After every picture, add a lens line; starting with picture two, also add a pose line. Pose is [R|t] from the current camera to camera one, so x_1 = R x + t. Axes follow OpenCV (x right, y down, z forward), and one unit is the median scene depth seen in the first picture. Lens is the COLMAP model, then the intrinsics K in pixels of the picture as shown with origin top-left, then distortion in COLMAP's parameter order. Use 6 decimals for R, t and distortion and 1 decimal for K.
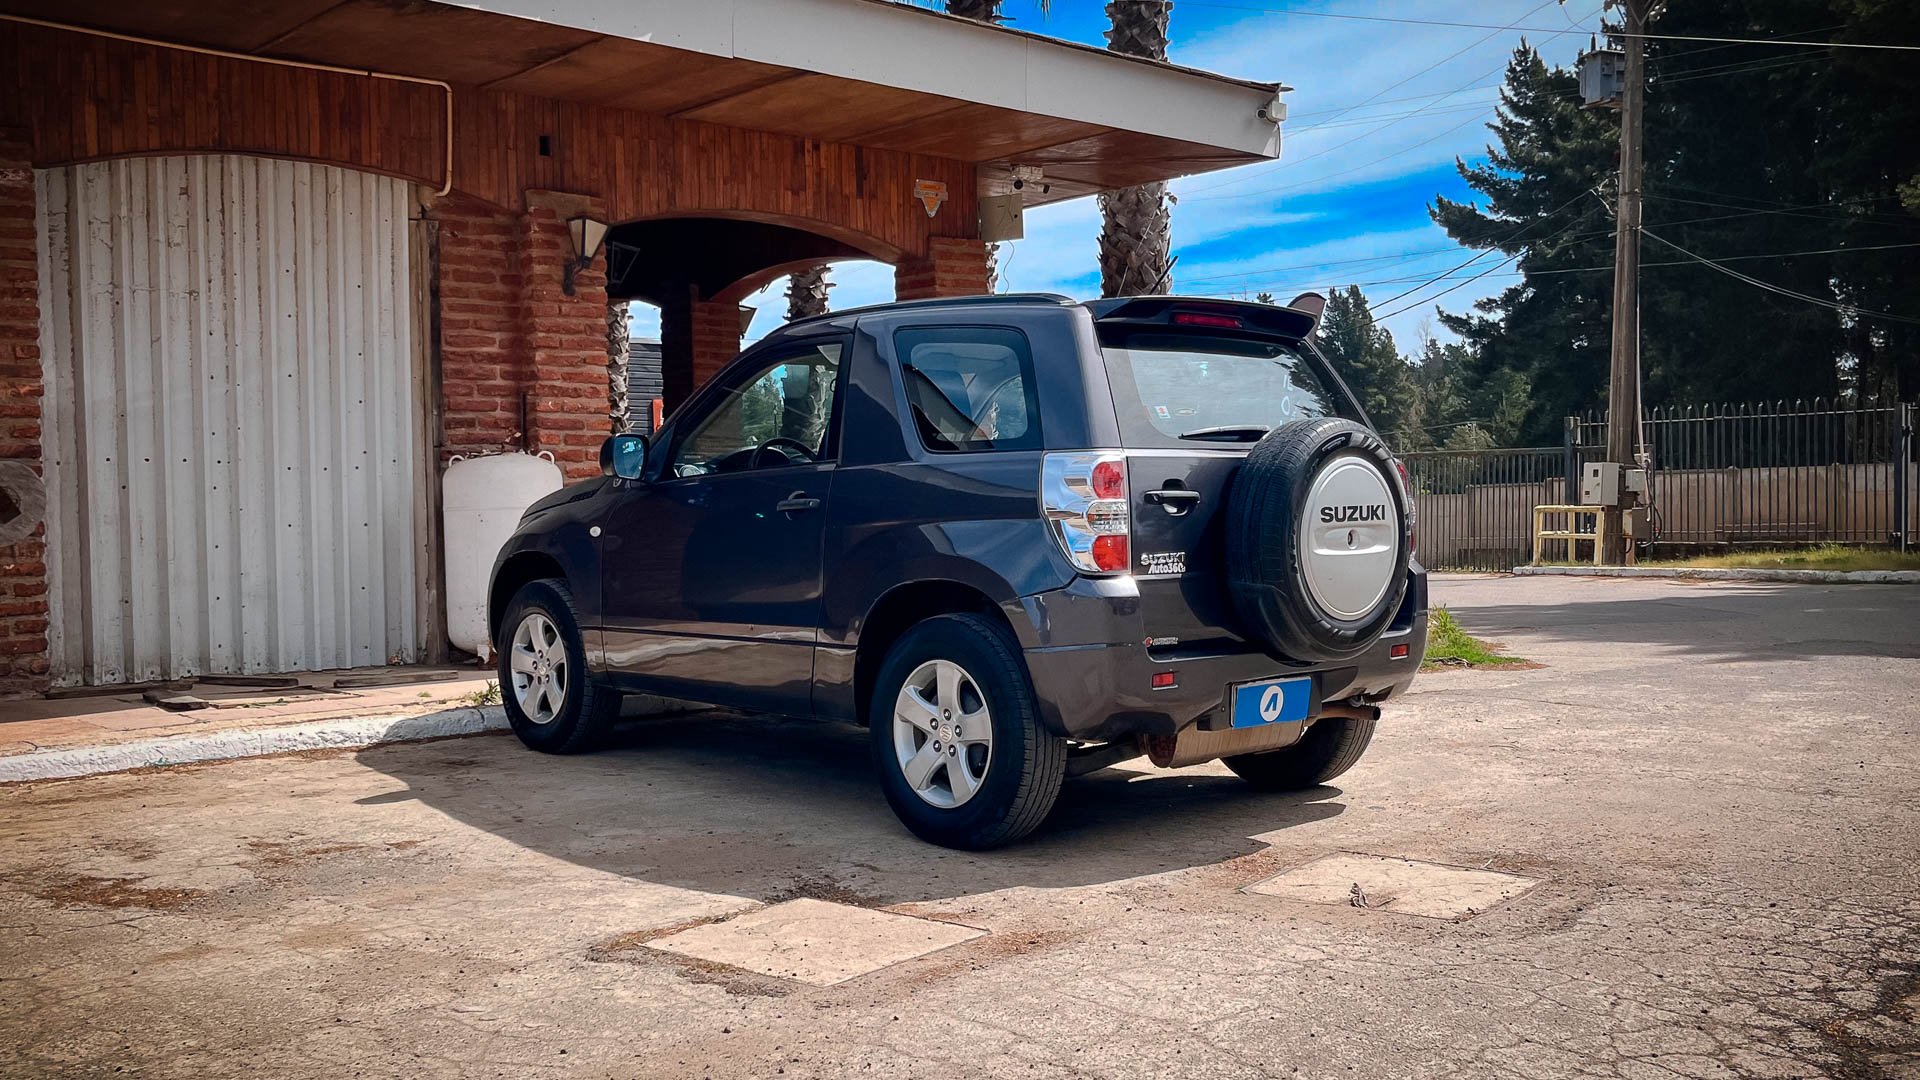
lens RADIAL K [[1757.9, 0, 958.5], [0, 1757.9, 543.3], [0, 0, 1]] dist [-0.020056, 0.000000]
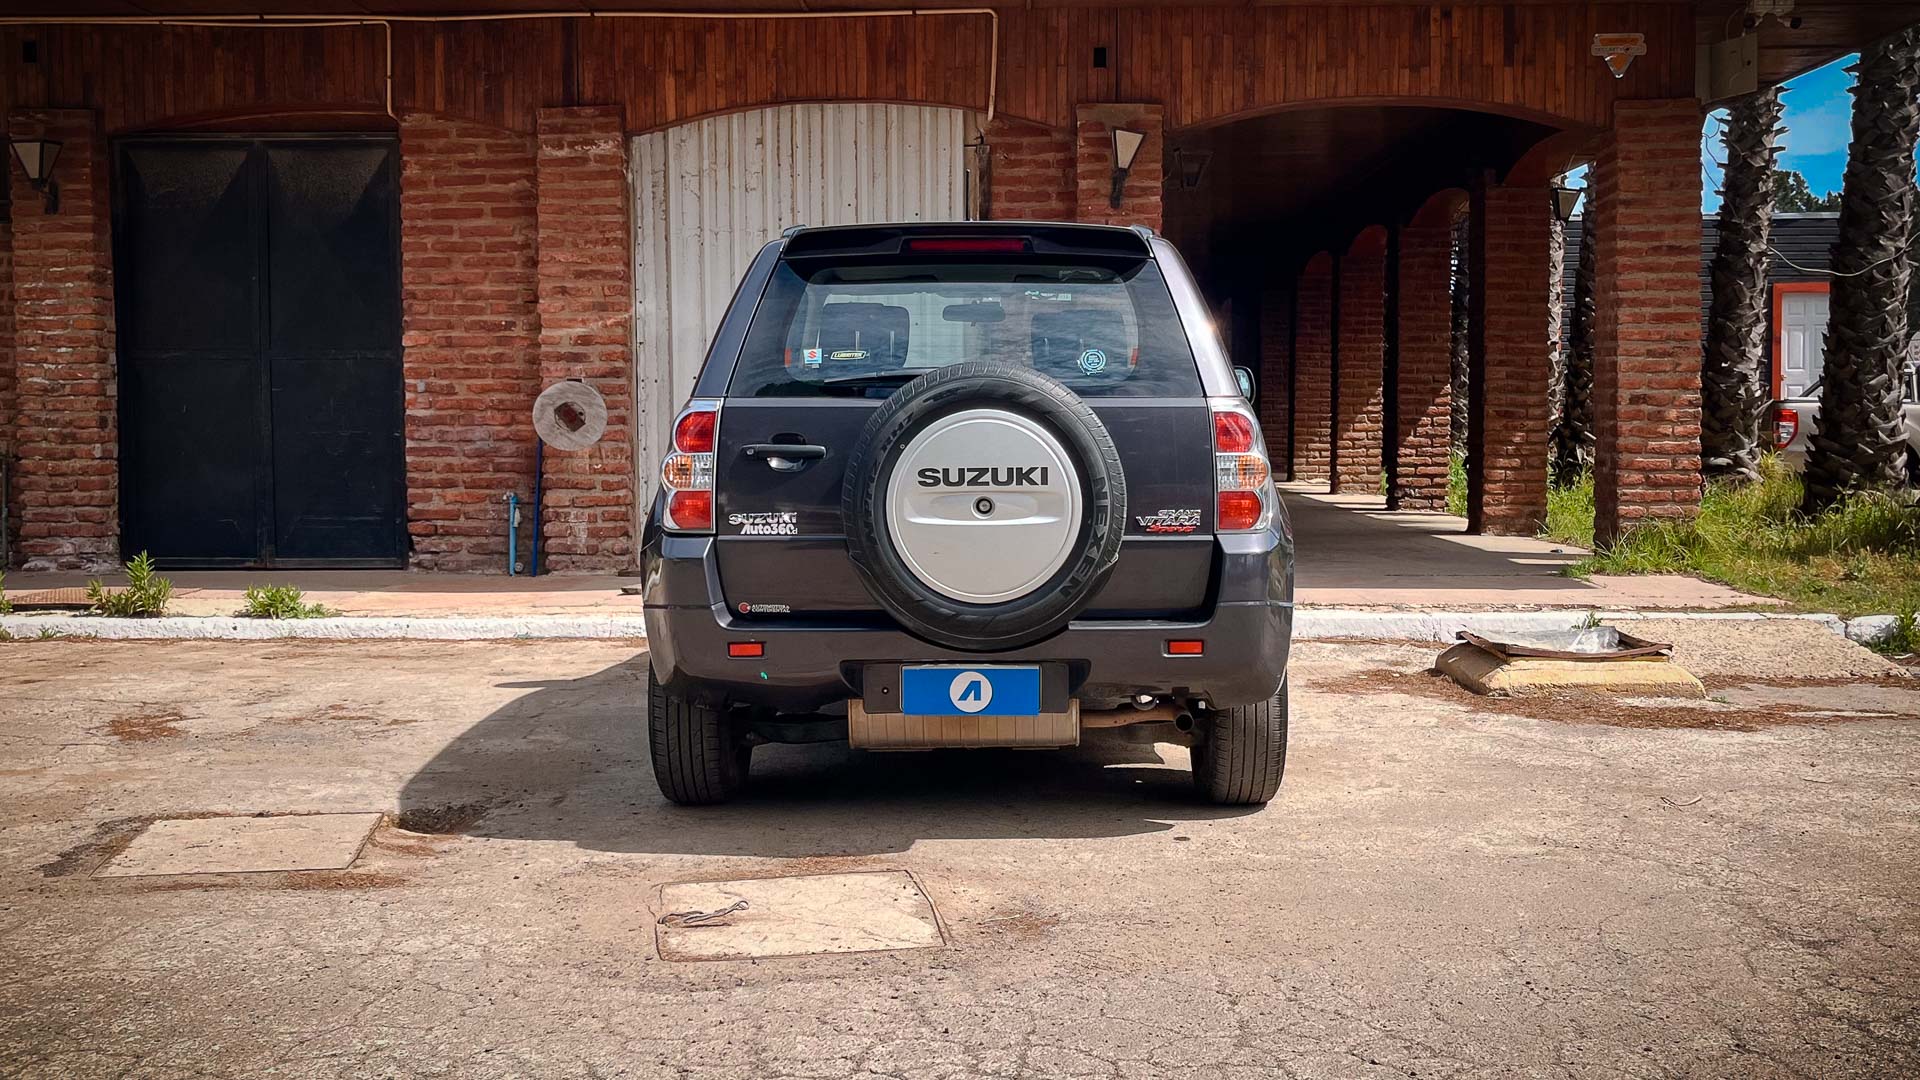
lens RADIAL K [[1827.3, 0, 955.4], [0, 1827.3, 503.6], [0, 0, 1]] dist [0.001111, 0.000000]
pose [[0.736421, 0.050750, -0.674617, 0.447065], [-0.023676, 0.998505, 0.049271, -0.026022], [0.676109, -0.020312, 0.736522, 0.195531]]
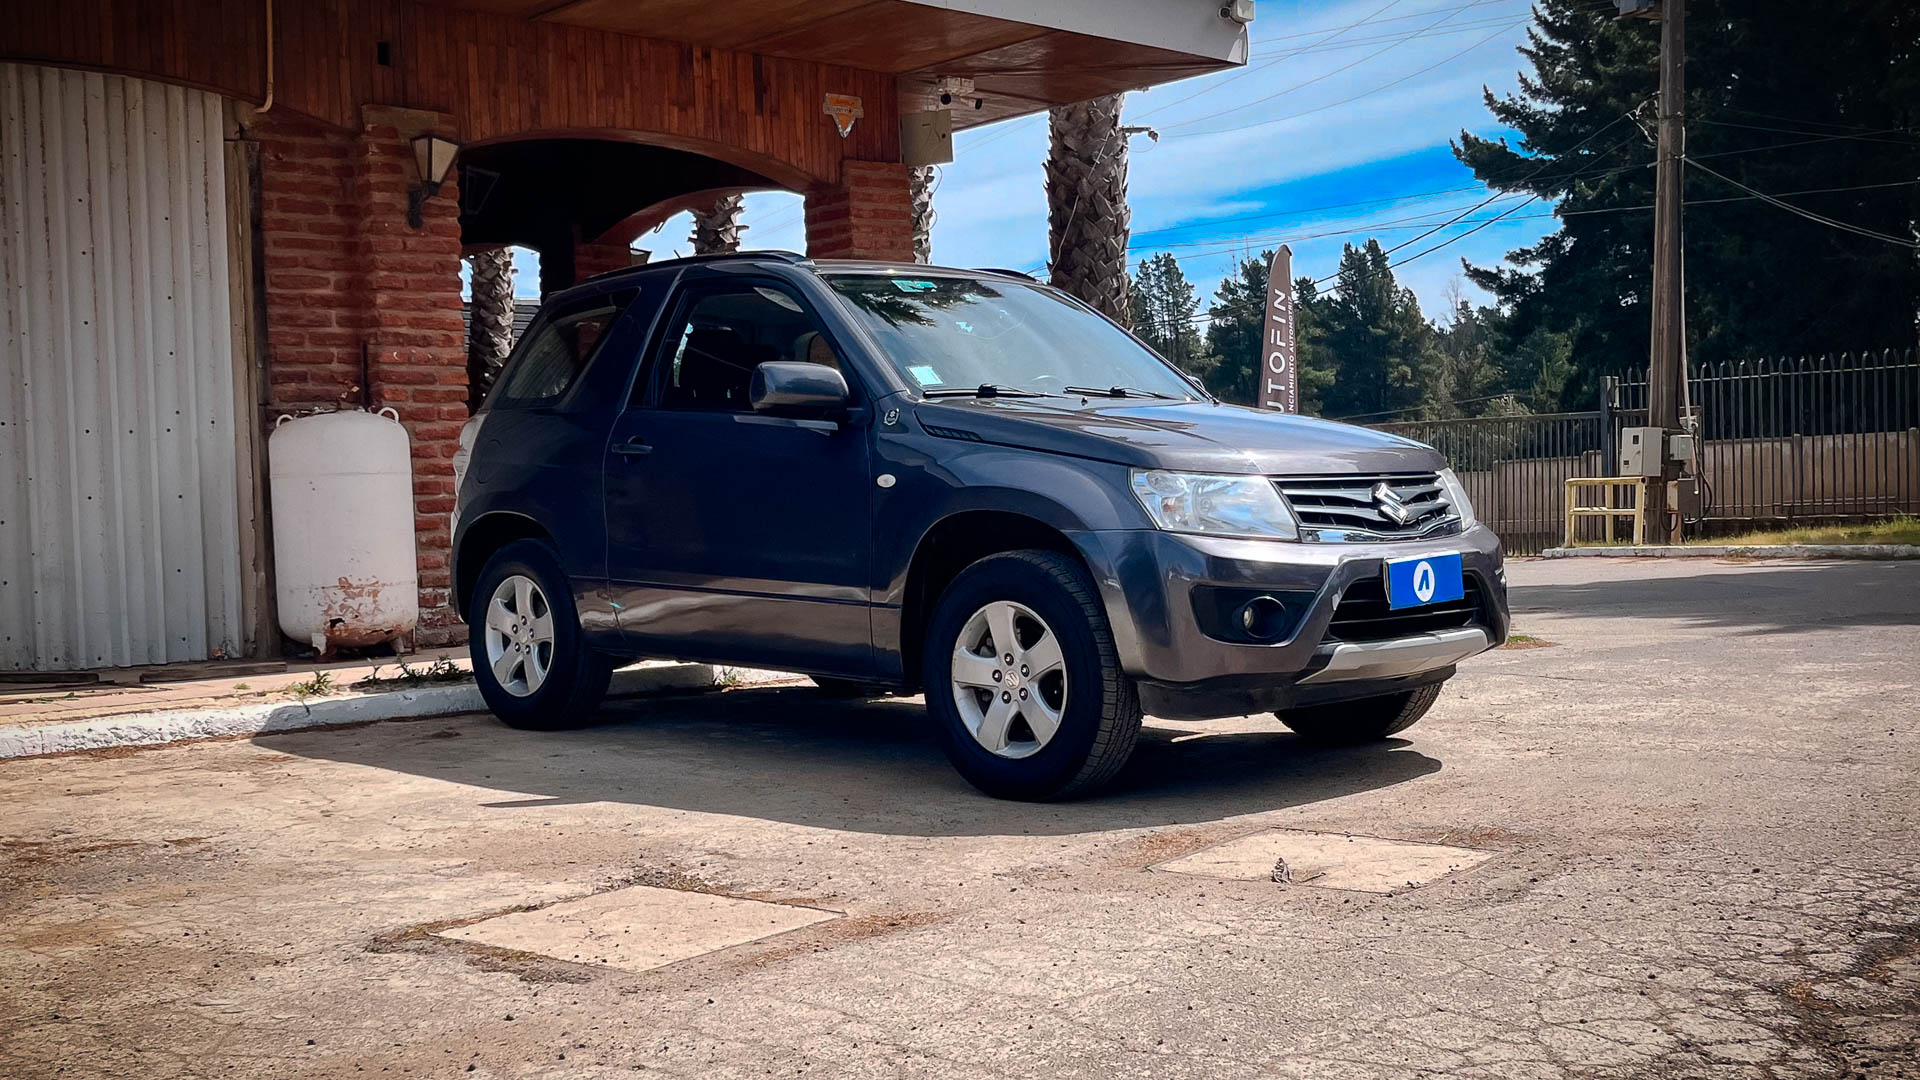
lens RADIAL K [[2020.8, 0, 955.8], [0, 2020.8, 576.9], [0, 0, 1]] dist [-0.017750, 0.000000]
pose [[0.999752, -0.015200, 0.016301, 0.025757], [0.014917, 0.999738, 0.017390, 0.017646], [-0.016561, -0.017142, 0.999716, 0.006835]]
